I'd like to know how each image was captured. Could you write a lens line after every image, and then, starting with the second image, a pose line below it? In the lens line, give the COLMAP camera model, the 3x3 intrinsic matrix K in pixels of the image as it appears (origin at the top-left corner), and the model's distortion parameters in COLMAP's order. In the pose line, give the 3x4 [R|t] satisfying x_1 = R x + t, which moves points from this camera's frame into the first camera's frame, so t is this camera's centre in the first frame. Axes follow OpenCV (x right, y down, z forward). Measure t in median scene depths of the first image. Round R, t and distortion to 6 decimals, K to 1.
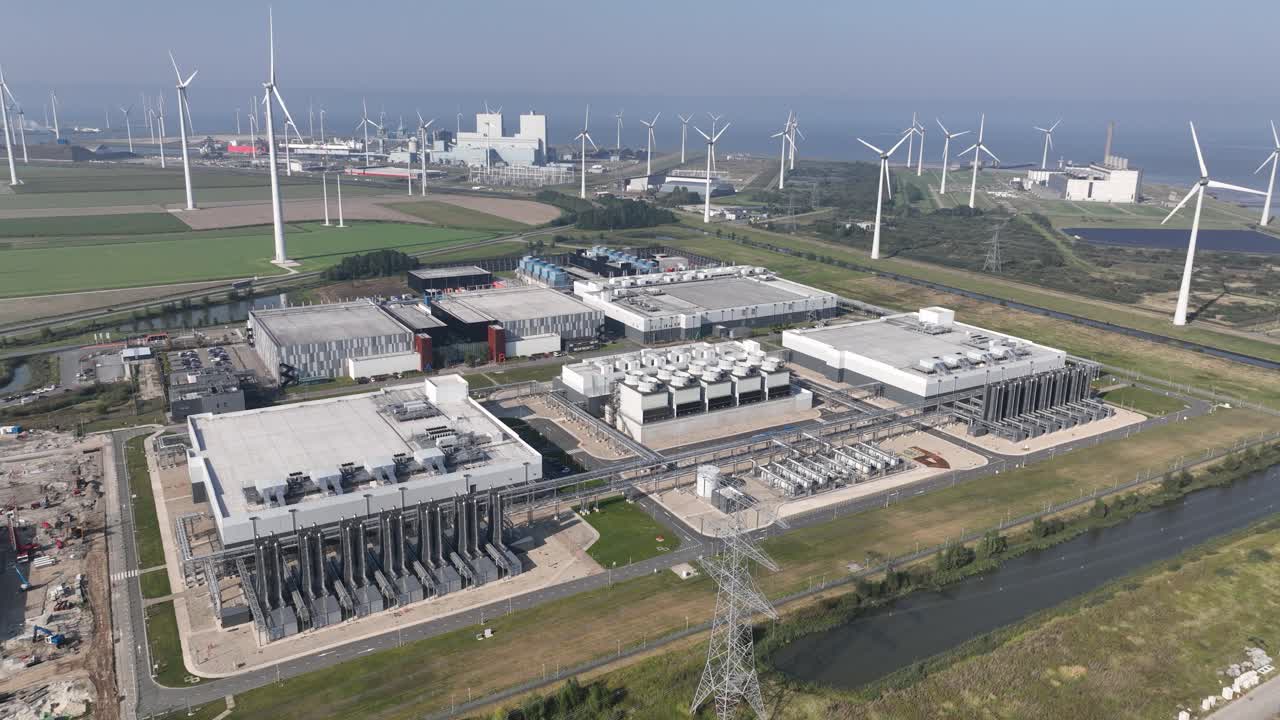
lens RADIAL K [[889.0, 0, 640.0], [0, 889.0, 360.0], [0, 0, 1]] dist [-0.001066, -0.000319]
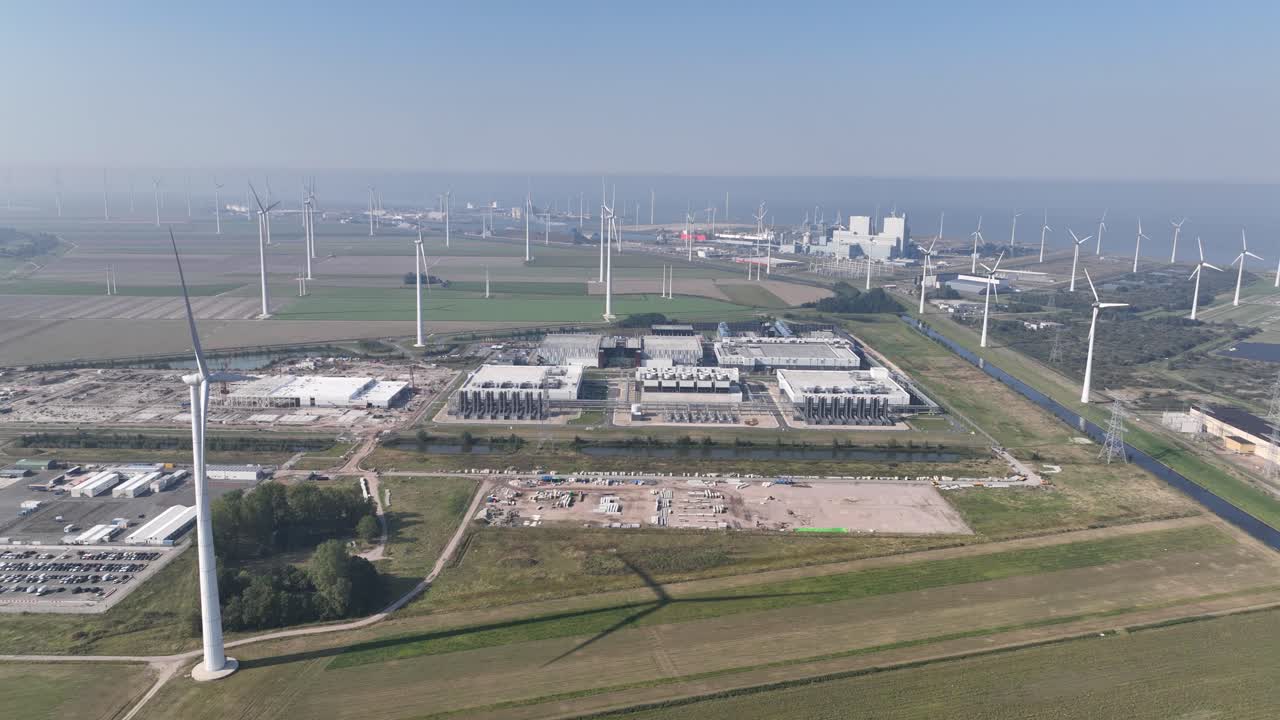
lens RADIAL K [[889.0, 0, 640.0], [0, 889.0, 360.0], [0, 0, 1]] dist [-0.001066, -0.000319]
pose [[0.854301, 0.098300, -0.510399, 0.219769], [-0.142026, 0.988732, -0.047298, 0.019426], [0.499999, 0.112896, 0.858636, -0.181430]]
